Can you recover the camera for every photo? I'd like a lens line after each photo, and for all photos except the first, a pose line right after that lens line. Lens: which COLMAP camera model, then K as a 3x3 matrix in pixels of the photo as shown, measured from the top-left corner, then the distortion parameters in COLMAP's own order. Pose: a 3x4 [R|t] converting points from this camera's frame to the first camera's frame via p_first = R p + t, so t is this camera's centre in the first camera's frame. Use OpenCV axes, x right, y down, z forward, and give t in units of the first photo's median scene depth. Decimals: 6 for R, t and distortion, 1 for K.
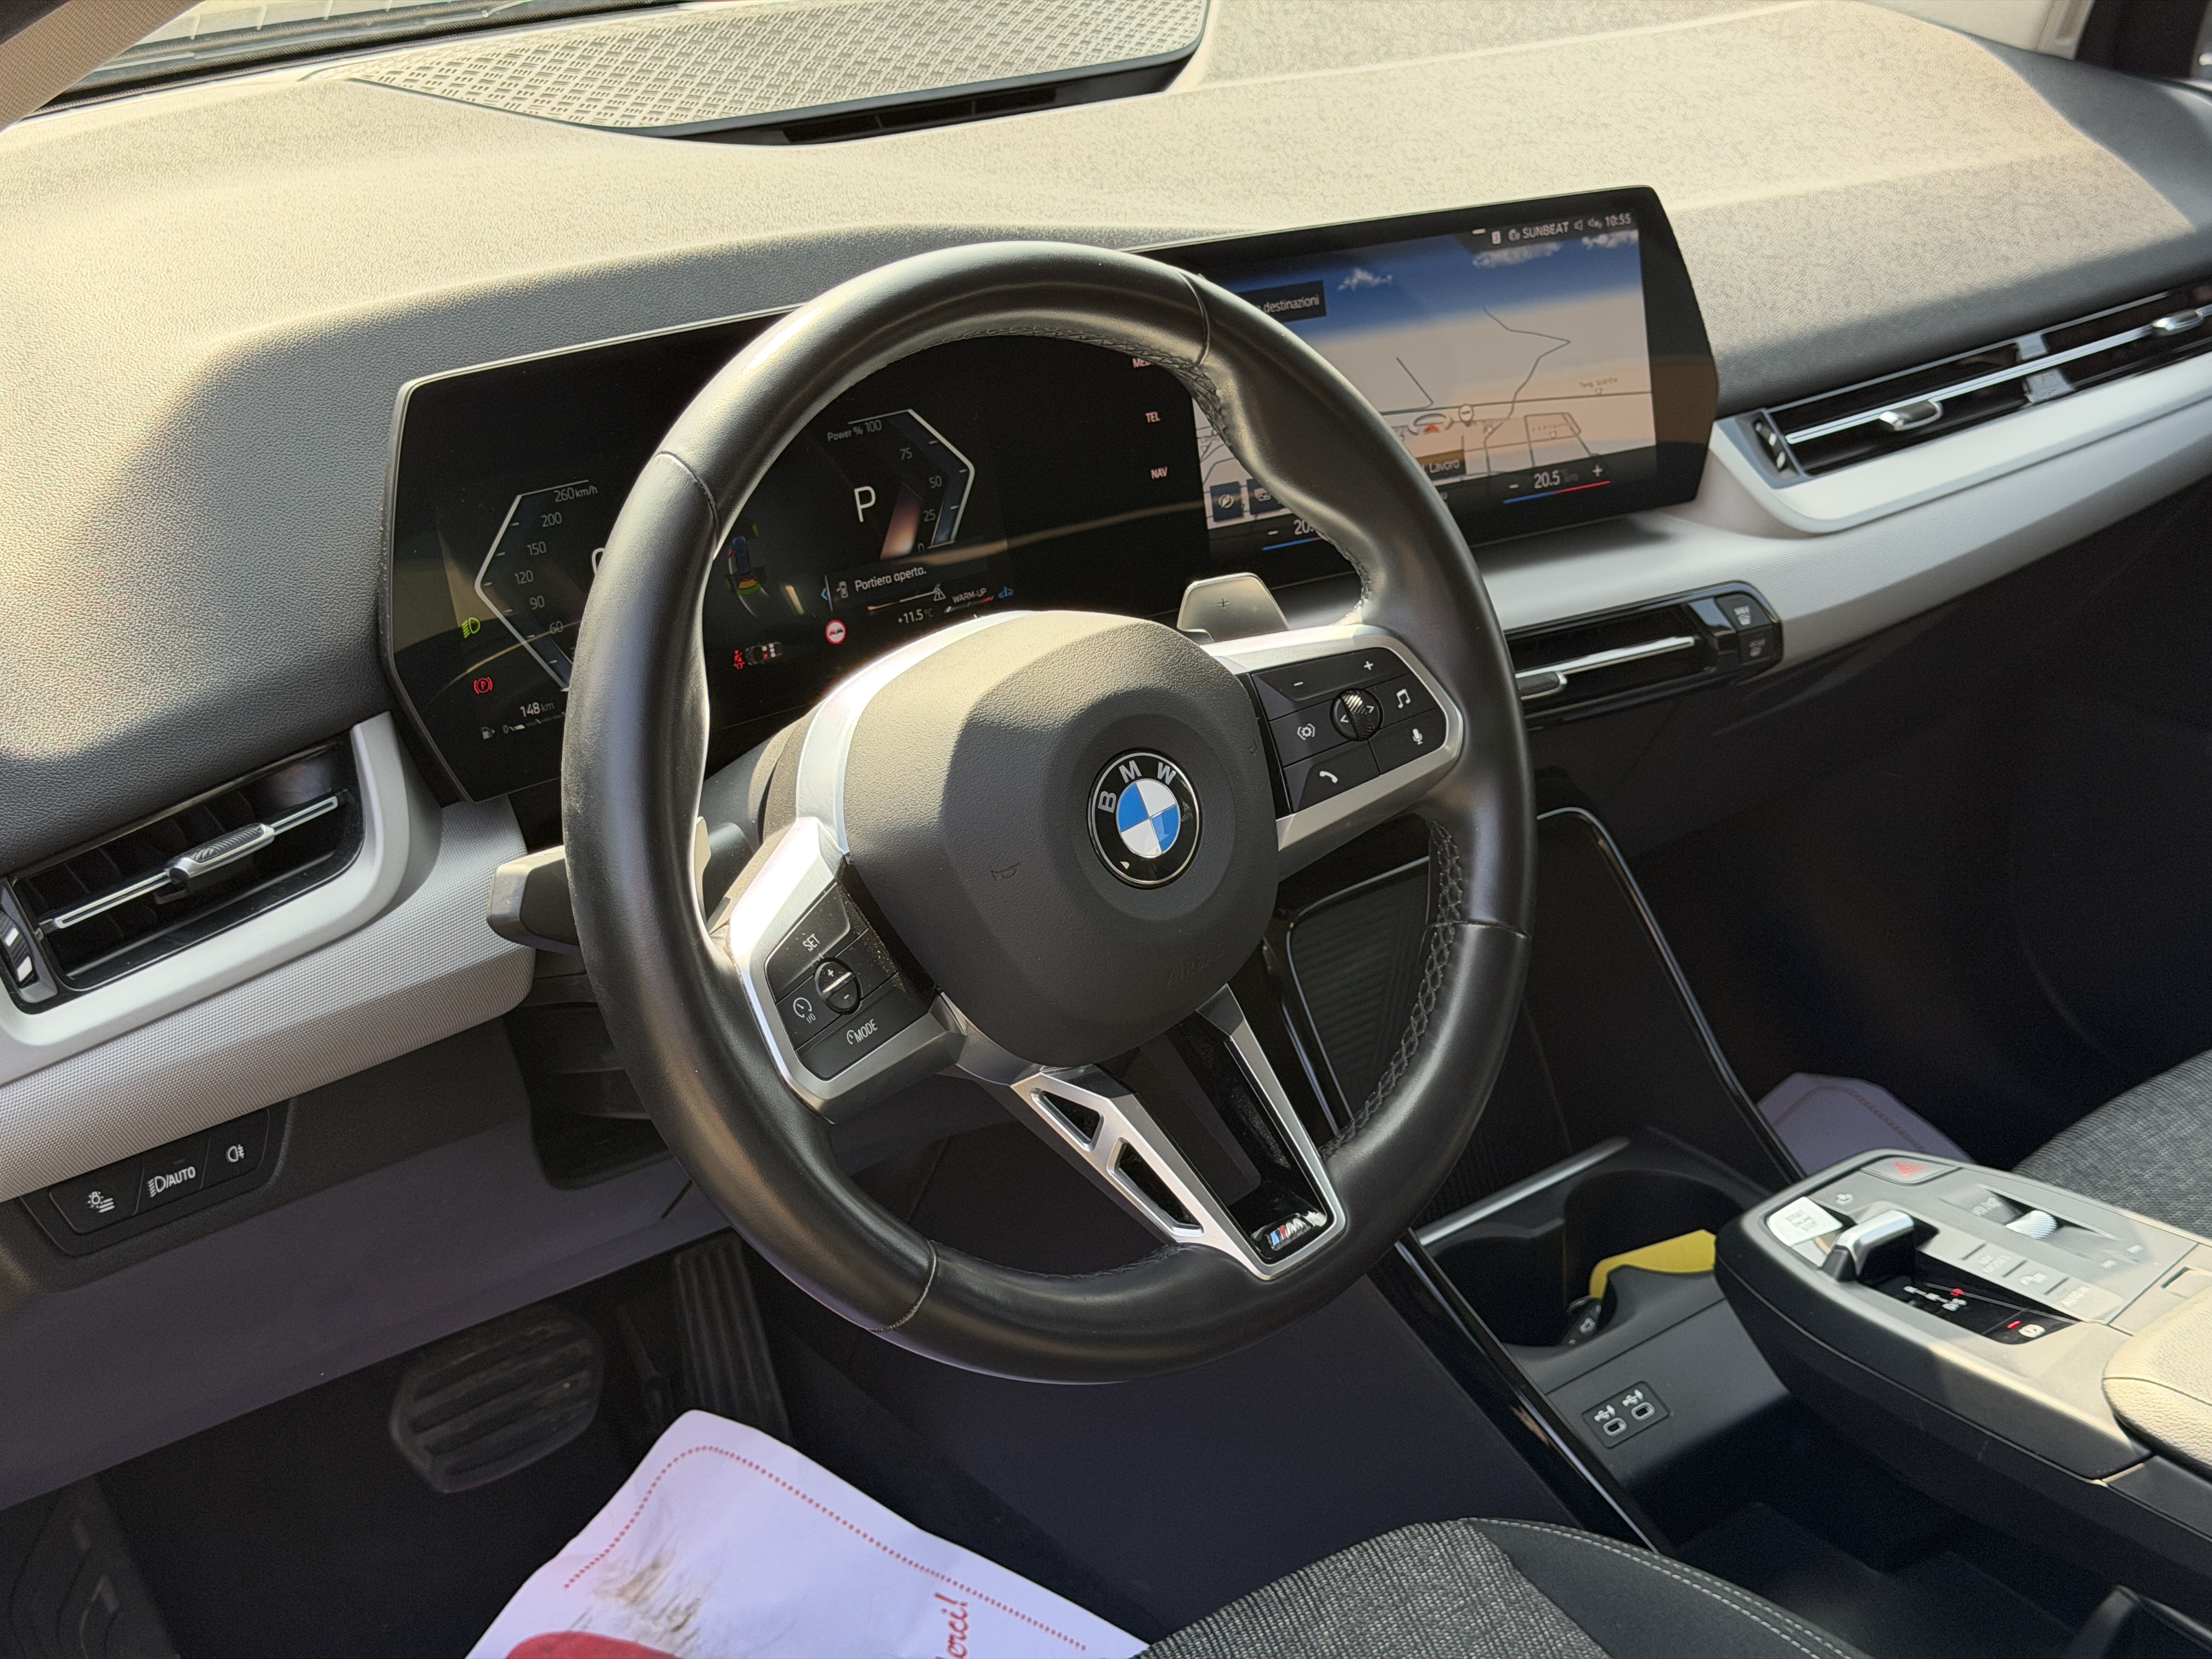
lens RADIAL K [[3049.1, 0, 1103.5], [0, 3049.1, 816.5], [0, 0, 1]] dist [0.185217, -0.365215]
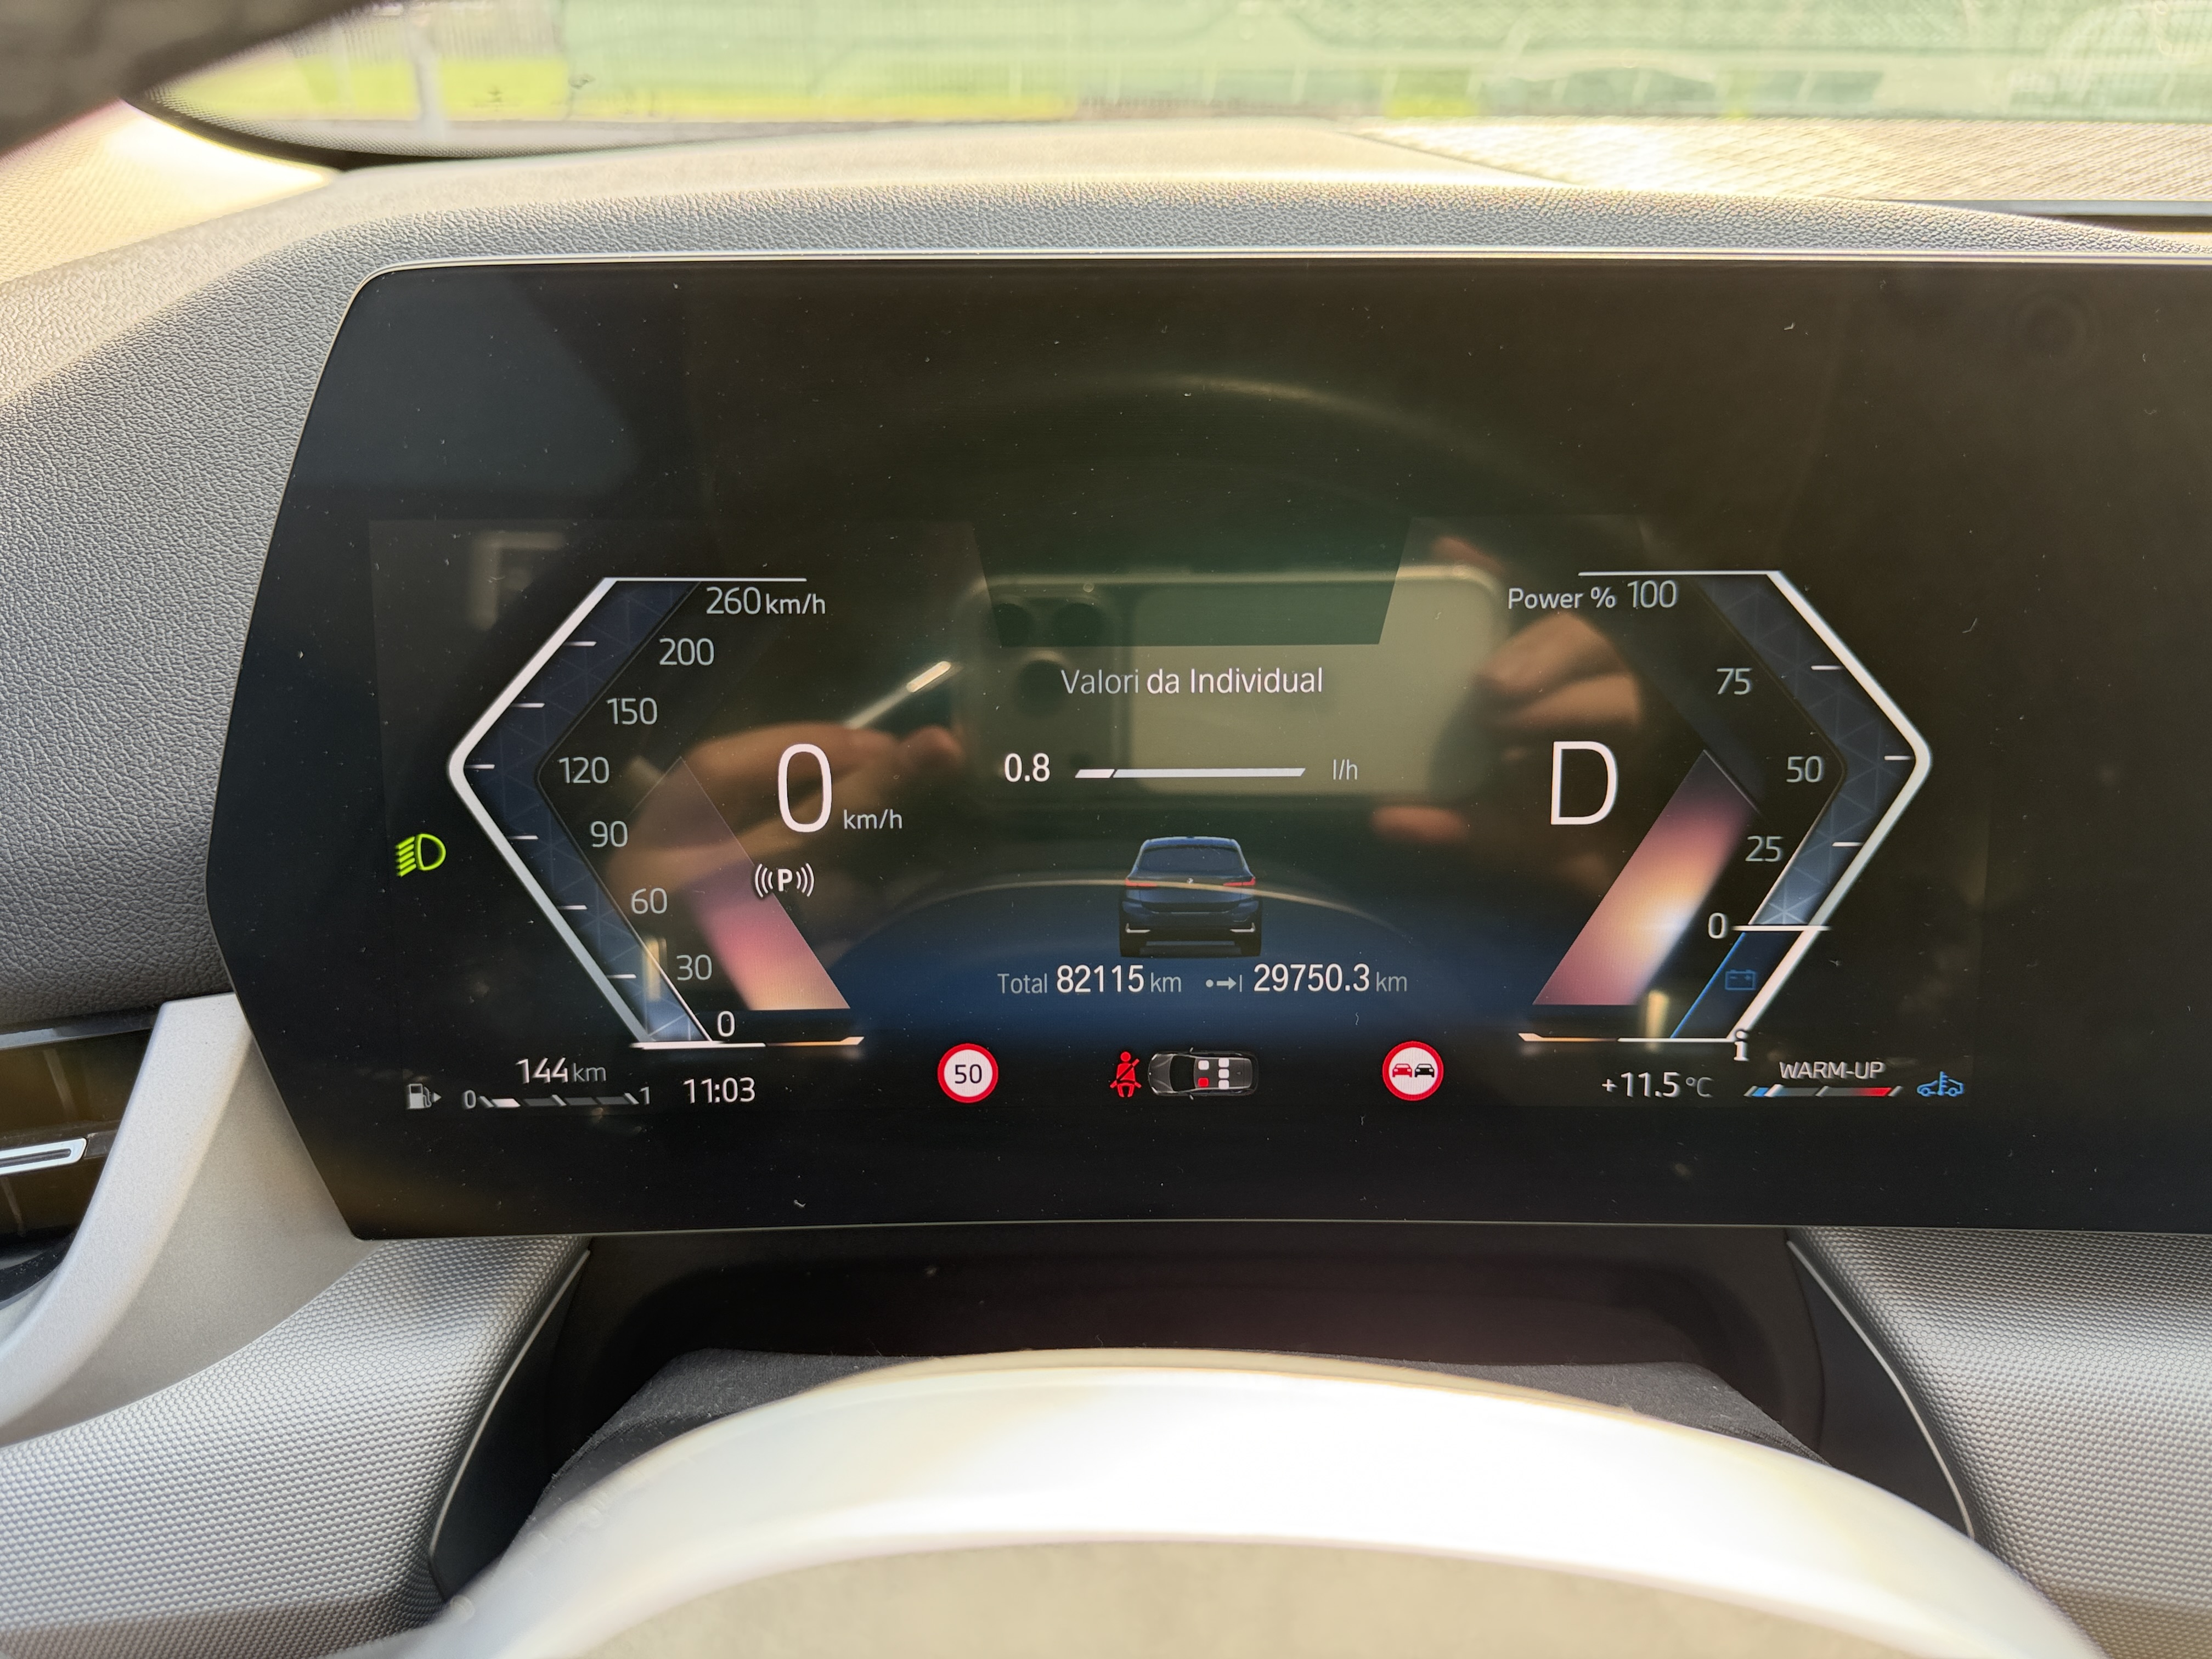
lens RADIAL K [[1519.1, 0, 1172.4], [0, 1519.1, 831.6], [0, 0, 1]] dist [0.000275, -0.000803]
pose [[0.765055, 0.245522, -0.595323, 0.000076], [-0.251760, 0.964925, 0.074415, -0.104533], [0.592712, 0.092947, 0.800033, 0.870774]]
